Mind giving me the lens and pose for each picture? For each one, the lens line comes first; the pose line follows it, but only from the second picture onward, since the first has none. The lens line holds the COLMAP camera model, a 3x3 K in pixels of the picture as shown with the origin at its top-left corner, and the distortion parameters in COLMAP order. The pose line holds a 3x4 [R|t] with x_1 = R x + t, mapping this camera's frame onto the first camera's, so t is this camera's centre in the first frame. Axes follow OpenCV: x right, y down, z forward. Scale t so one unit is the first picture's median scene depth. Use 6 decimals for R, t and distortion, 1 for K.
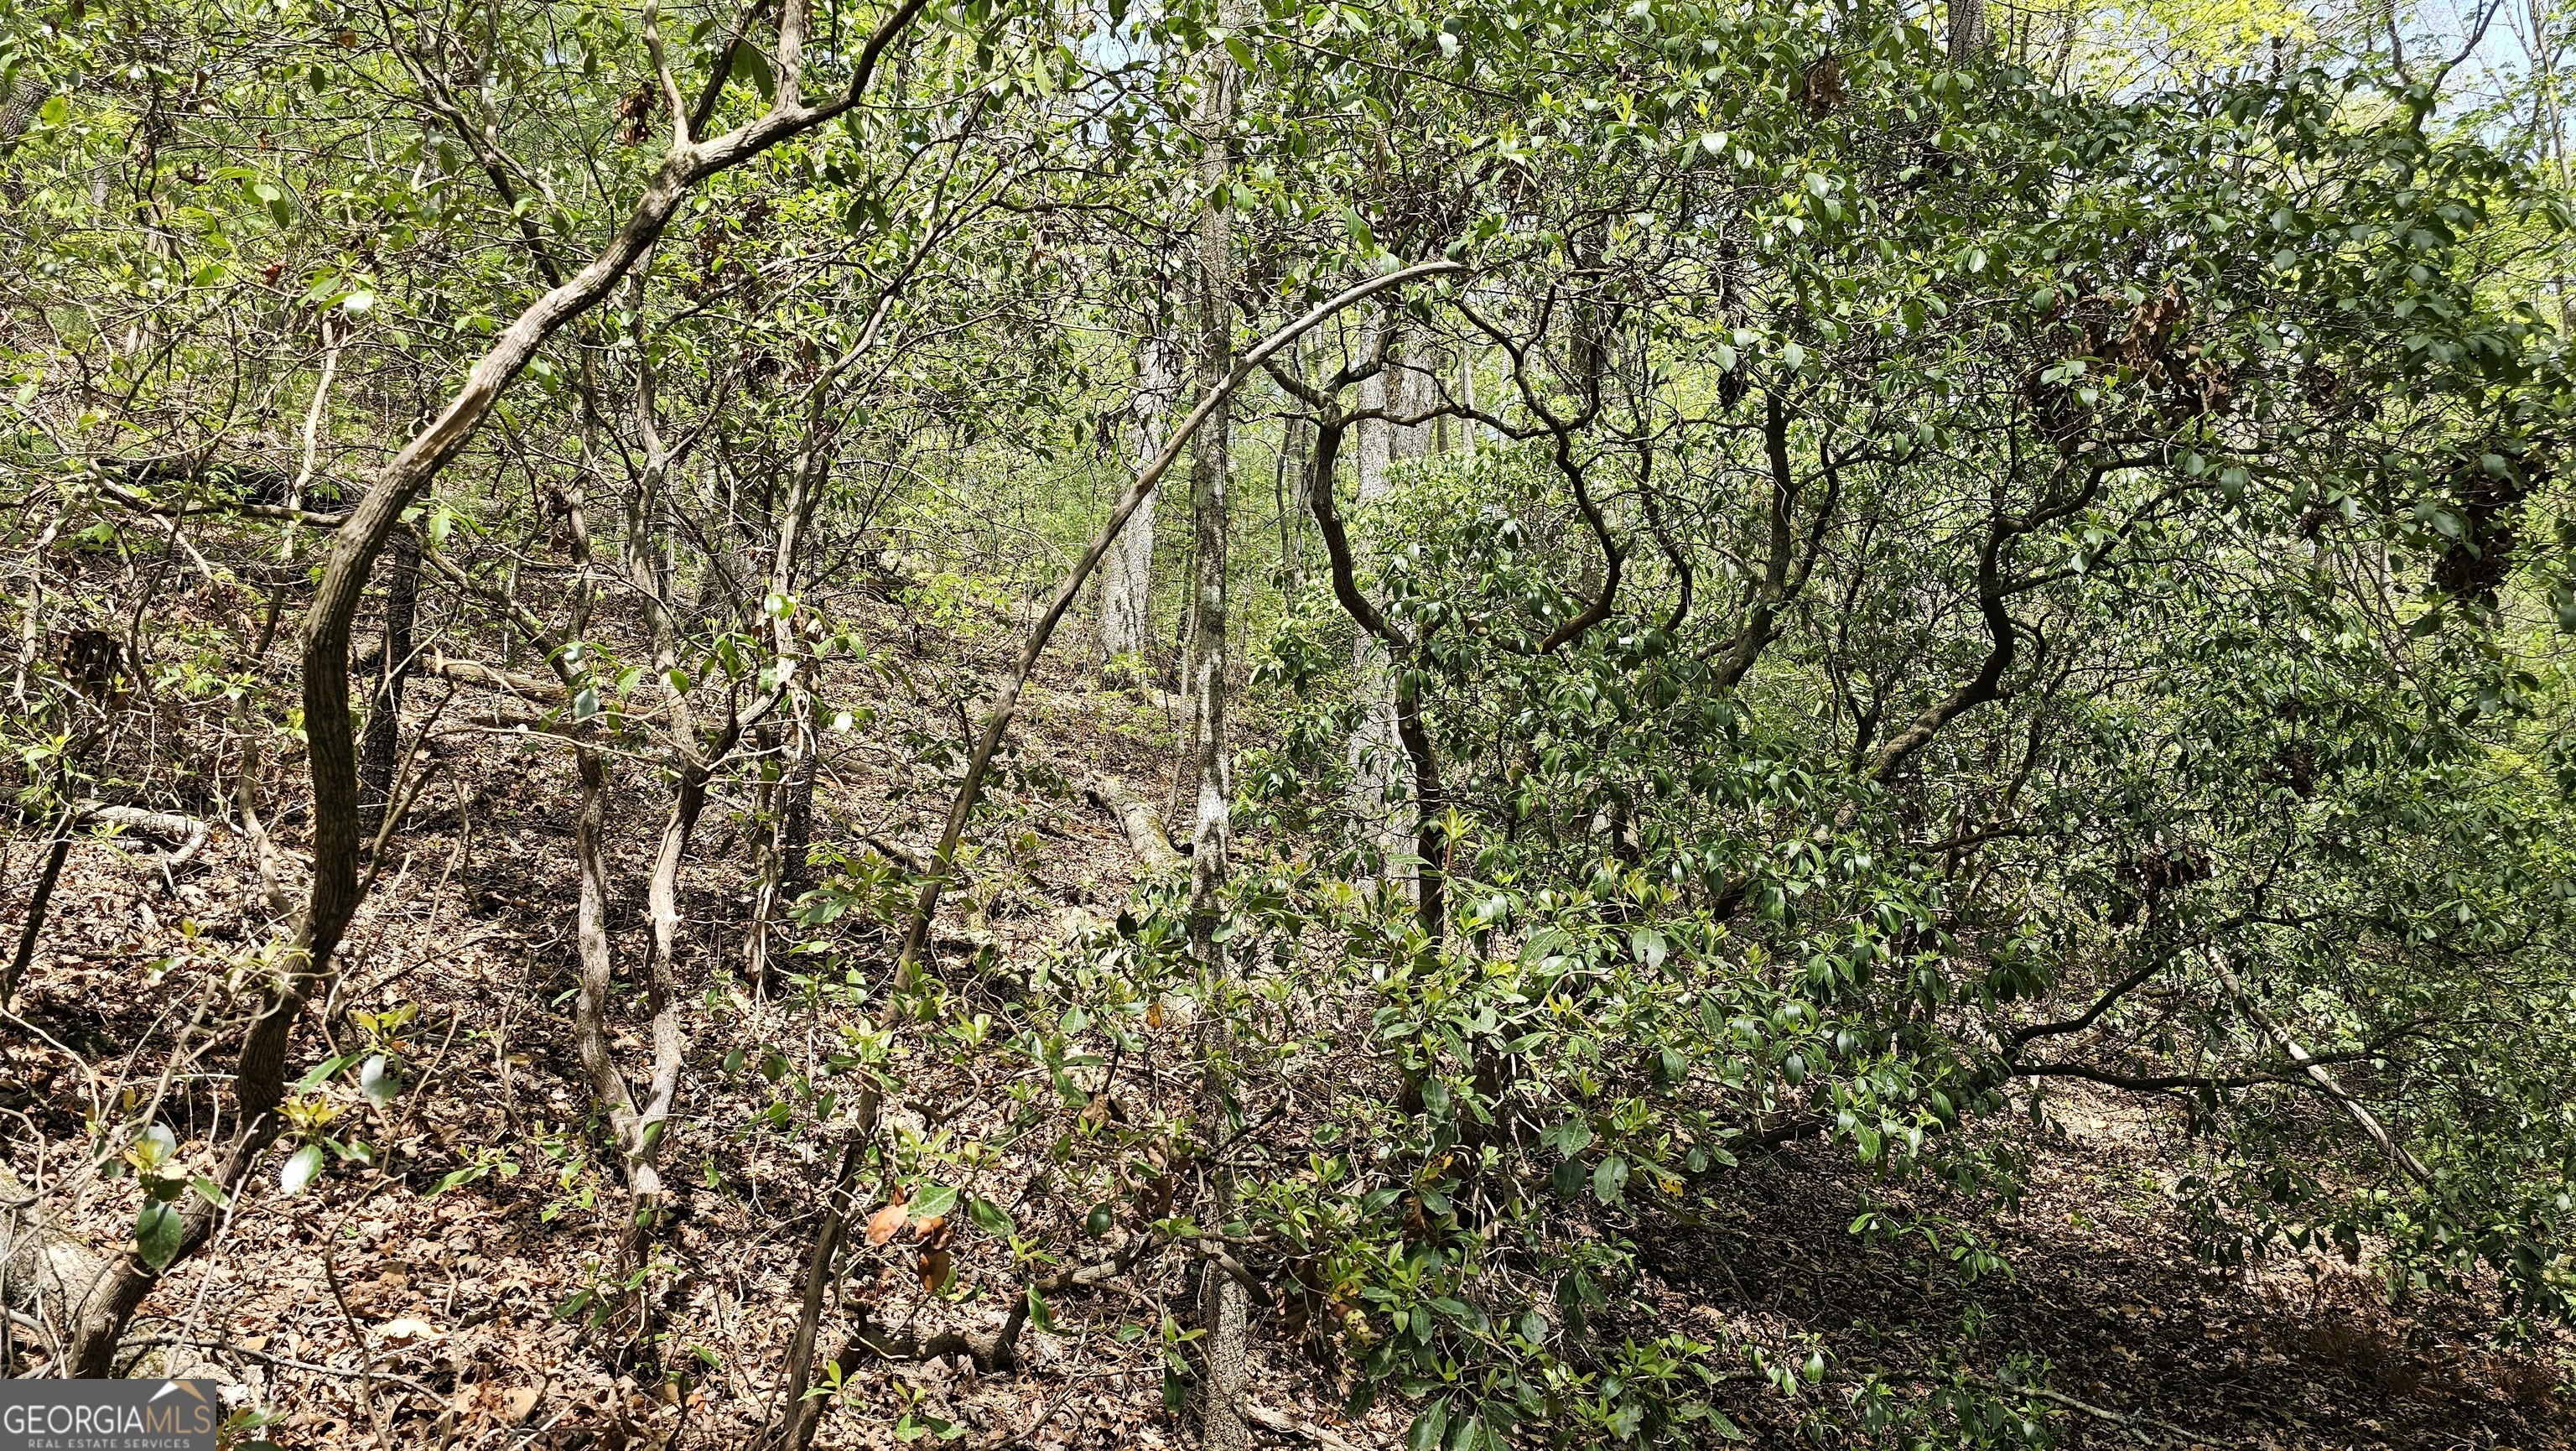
lens RADIAL K [[1628.9, 0, 1244.4], [0, 1628.9, 614.9], [0, 0, 1]] dist [0.073971, -0.077602]
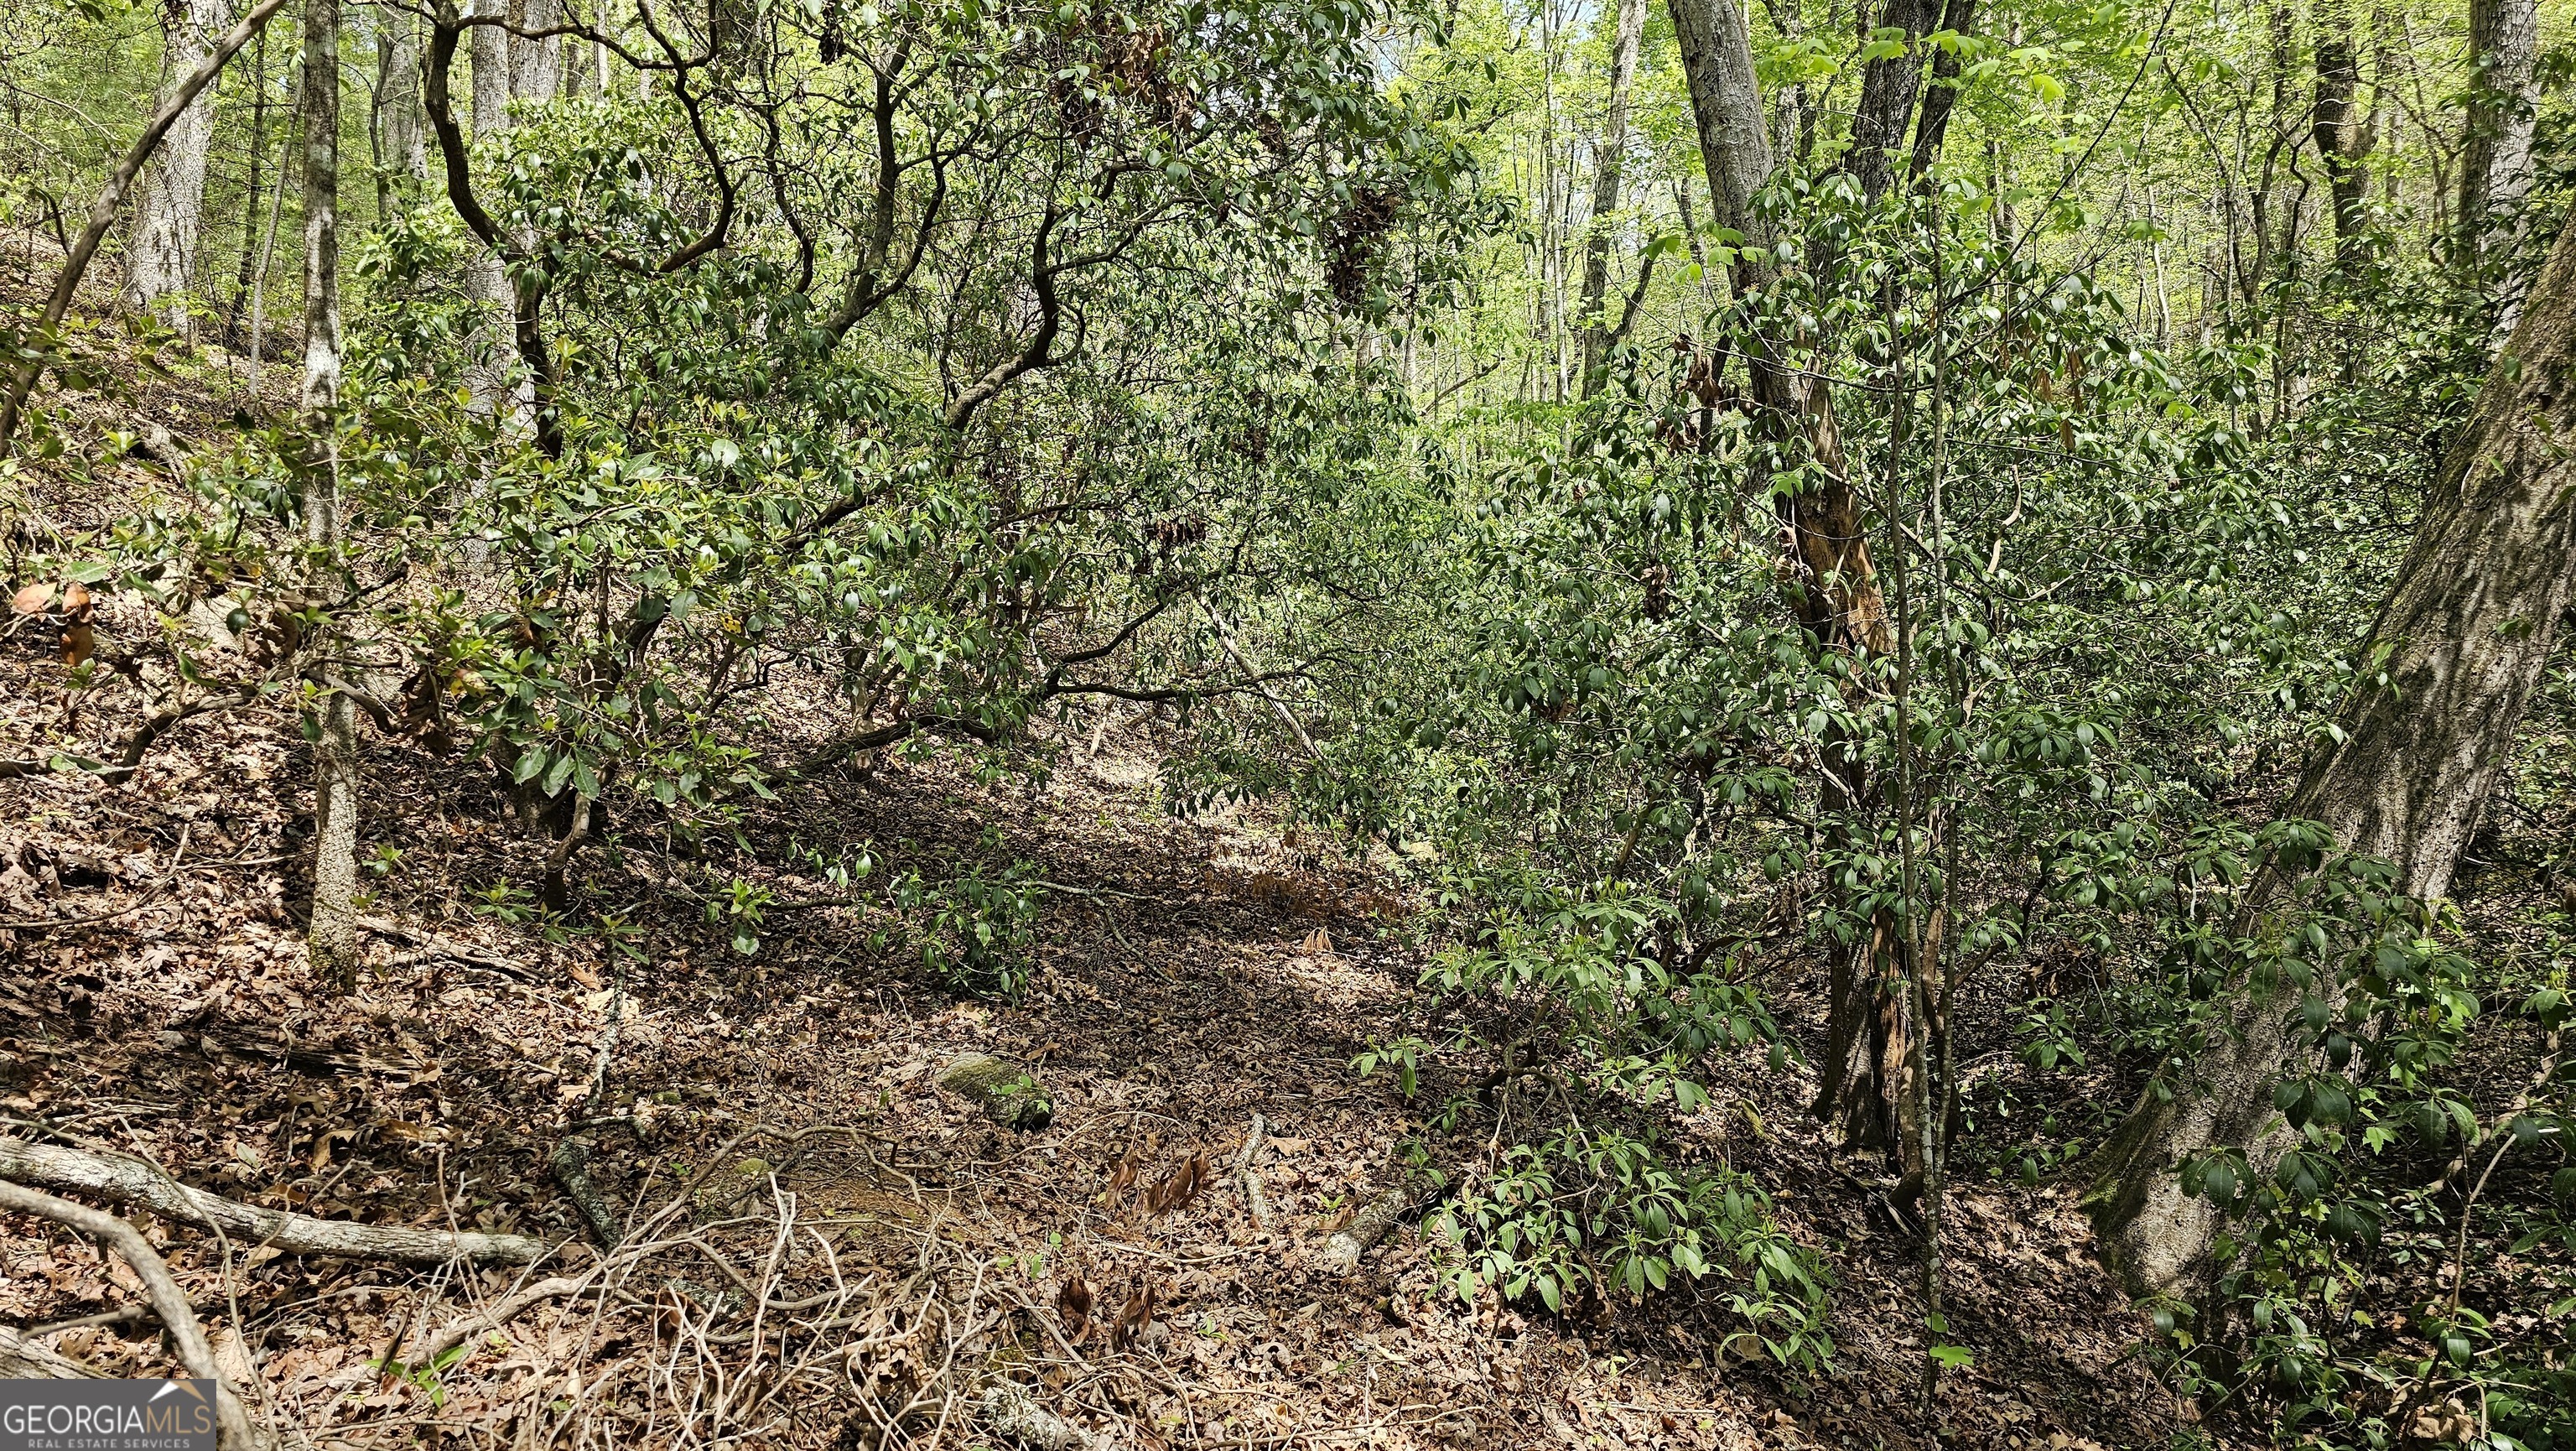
lens RADIAL K [[1628.9, 0, 1244.4], [0, 1628.9, 614.9], [0, 0, 1]] dist [0.073971, -0.077602]
pose [[0.871691, 0.004349, 0.490036, -0.018247], [-0.082772, 0.986900, 0.138480, 0.064275], [-0.483015, -0.161274, 0.860632, -0.190142]]
